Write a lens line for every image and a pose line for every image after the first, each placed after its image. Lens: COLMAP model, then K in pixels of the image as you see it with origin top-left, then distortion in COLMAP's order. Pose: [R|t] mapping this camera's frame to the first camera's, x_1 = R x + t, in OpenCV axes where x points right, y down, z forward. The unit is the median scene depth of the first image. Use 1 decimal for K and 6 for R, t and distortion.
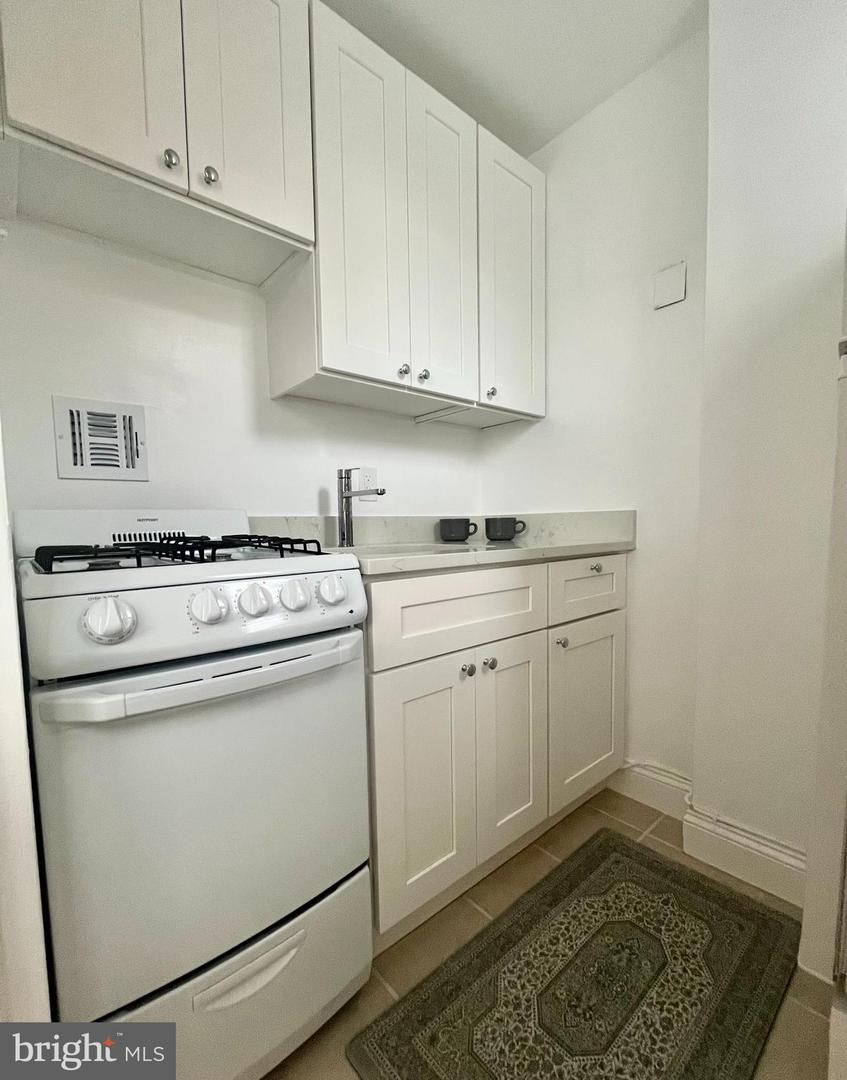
lens RADIAL K [[473.0, 0, 392.7], [0, 473.0, 568.3], [0, 0, 1]] dist [-0.001589, -0.001066]
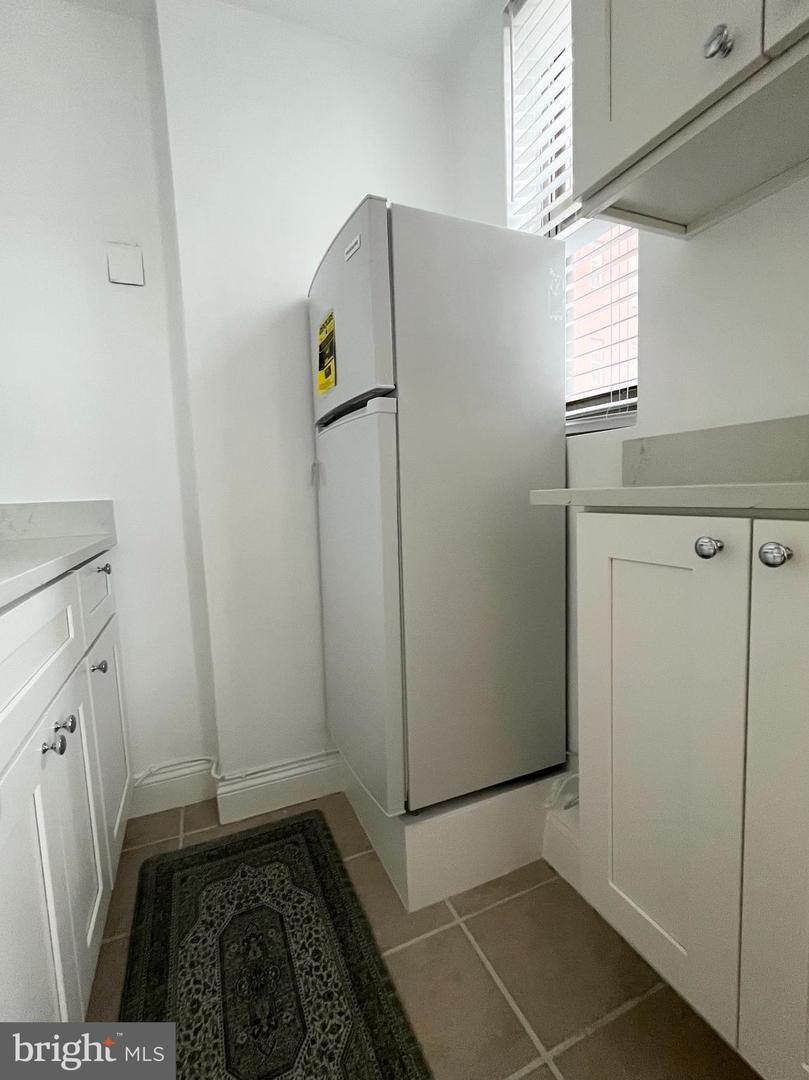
lens RADIAL K [[489.2, 0, 404.8], [0, 489.2, 542.9], [0, 0, 1]] dist [0.000024, -0.000847]
pose [[0.265387, -0.091966, 0.959746, -0.294384], [0.118705, 0.990984, 0.062135, -0.044196], [-0.956807, 0.097437, 0.273911, 0.284294]]
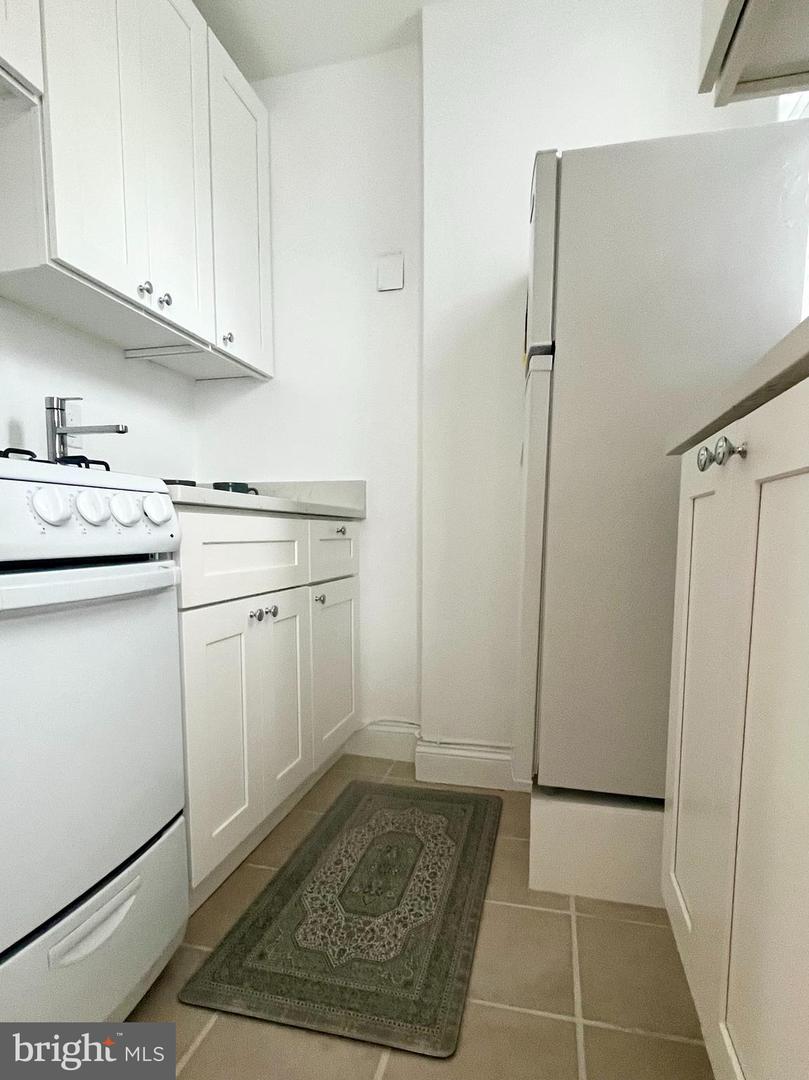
lens RADIAL K [[607.3, 0, 393.3], [0, 607.3, 615.8], [0, 0, 1]] dist [-0.004613, 0.000030]
pose [[0.806498, -0.054046, 0.588761, -0.314745], [0.030593, 0.998294, 0.049732, 0.141246], [-0.590444, -0.022096, 0.806776, -0.172136]]
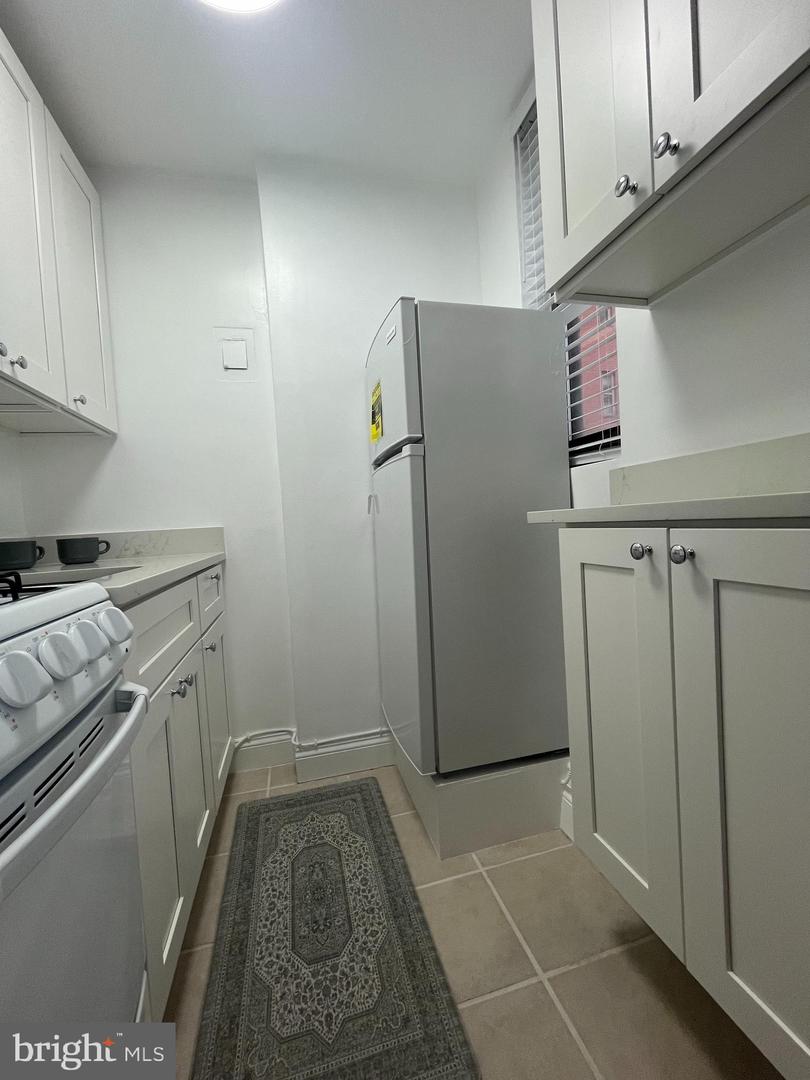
lens RADIAL K [[440.7, 0, 405.0], [0, 440.7, 546.0], [0, 0, 1]] dist [-0.004731, 0.000365]
pose [[0.409955, -0.049671, 0.910752, -0.395206], [0.128134, 0.991750, -0.003588, -0.015662], [-0.903061, 0.118169, 0.412937, 0.162559]]
